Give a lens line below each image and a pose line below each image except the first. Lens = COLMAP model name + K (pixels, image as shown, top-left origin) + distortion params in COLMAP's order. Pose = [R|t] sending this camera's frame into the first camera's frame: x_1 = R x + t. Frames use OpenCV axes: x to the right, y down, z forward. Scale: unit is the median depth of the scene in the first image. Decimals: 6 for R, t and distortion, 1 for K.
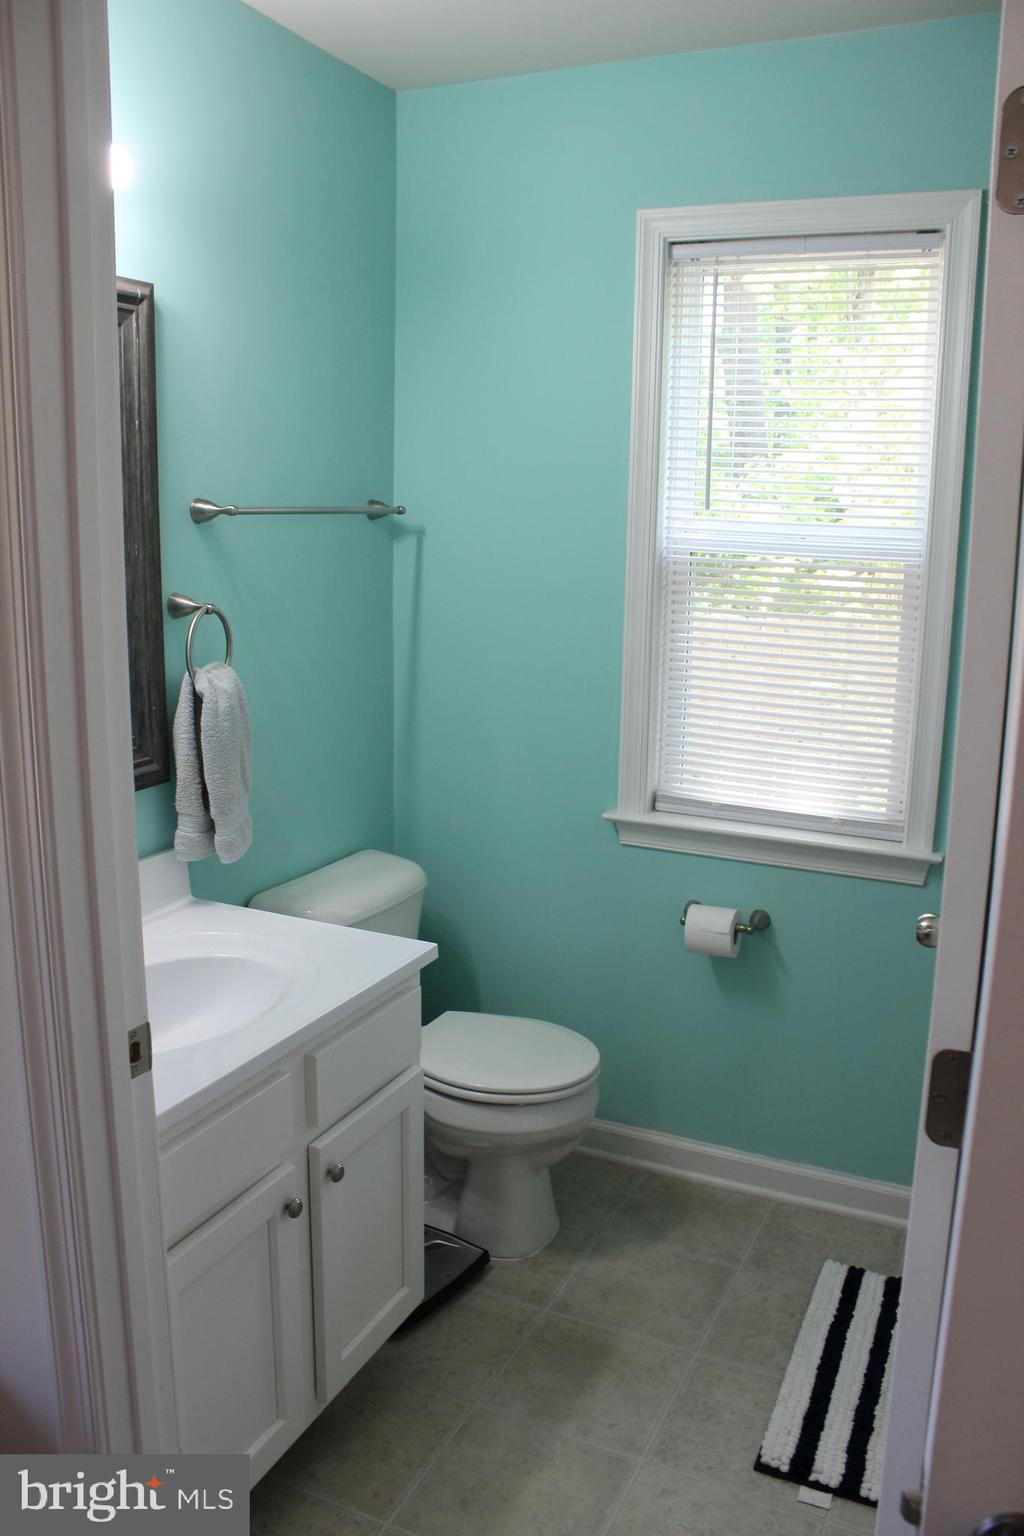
lens RADIAL K [[1260.5, 0, 508.3], [0, 1260.5, 765.4], [0, 0, 1]] dist [-0.121832, 0.074151]
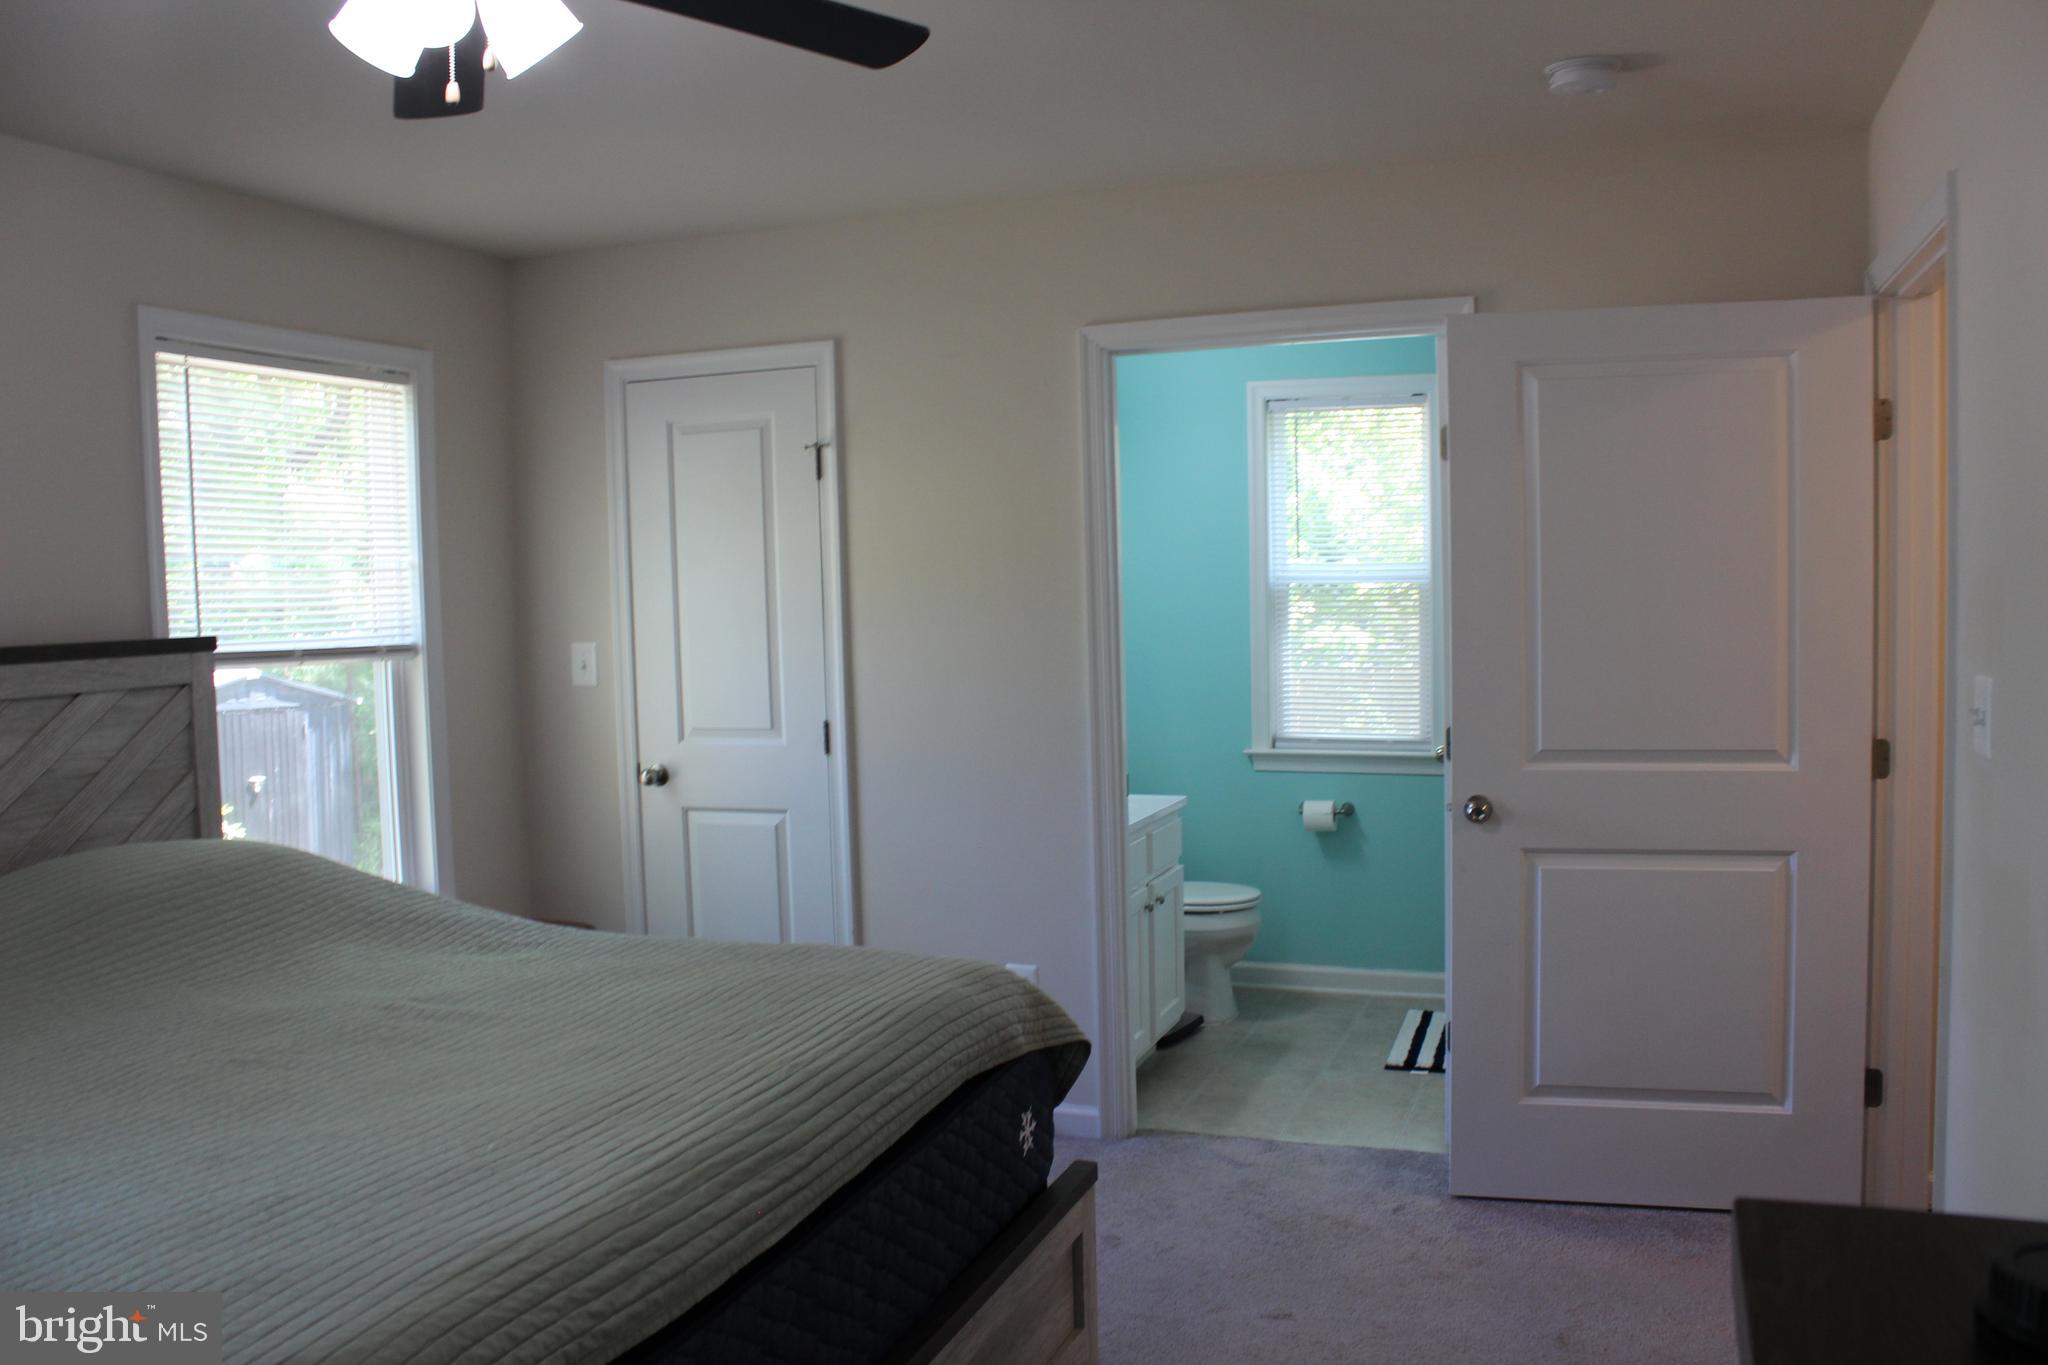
lens RADIAL K [[1680.6, 0, 1024.7], [0, 1680.6, 666.8], [0, 0, 1]] dist [-0.121832, 0.074151]
pose [[0.995806, -0.043326, 0.080582, -0.388488], [0.054436, 0.988478, -0.141235, 0.233346], [-0.073534, 0.145029, 0.986691, -1.143917]]
